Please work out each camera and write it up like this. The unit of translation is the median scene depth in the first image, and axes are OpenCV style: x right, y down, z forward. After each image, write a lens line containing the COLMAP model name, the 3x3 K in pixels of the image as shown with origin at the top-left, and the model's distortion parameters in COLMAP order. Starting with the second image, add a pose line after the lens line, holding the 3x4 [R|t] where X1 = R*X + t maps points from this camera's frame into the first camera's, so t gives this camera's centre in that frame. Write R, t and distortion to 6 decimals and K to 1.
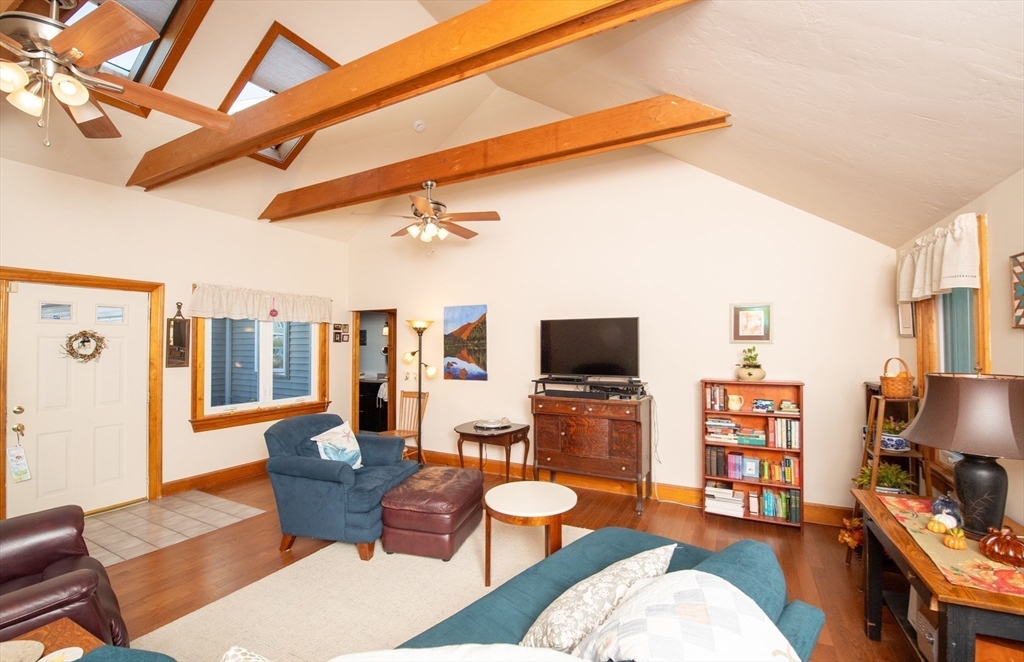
lens RADIAL K [[383.8, 0, 513.2], [0, 383.8, 340.7], [0, 0, 1]] dist [-0.022618, -0.000303]
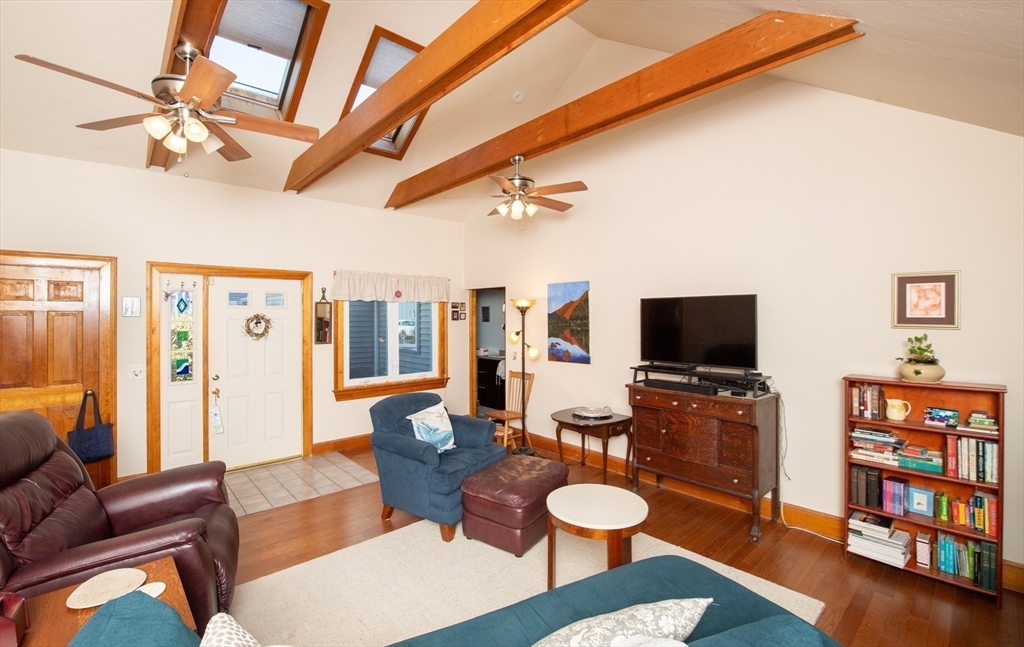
lens RADIAL K [[409.6, 0, 509.1], [0, 409.6, 319.7], [0, 0, 1]] dist [-0.024460, -0.000409]
pose [[0.943696, -0.006739, -0.330747, 0.113046], [0.010766, 0.999889, 0.010345, -0.021688], [0.330640, -0.013324, 0.943663, 0.028289]]
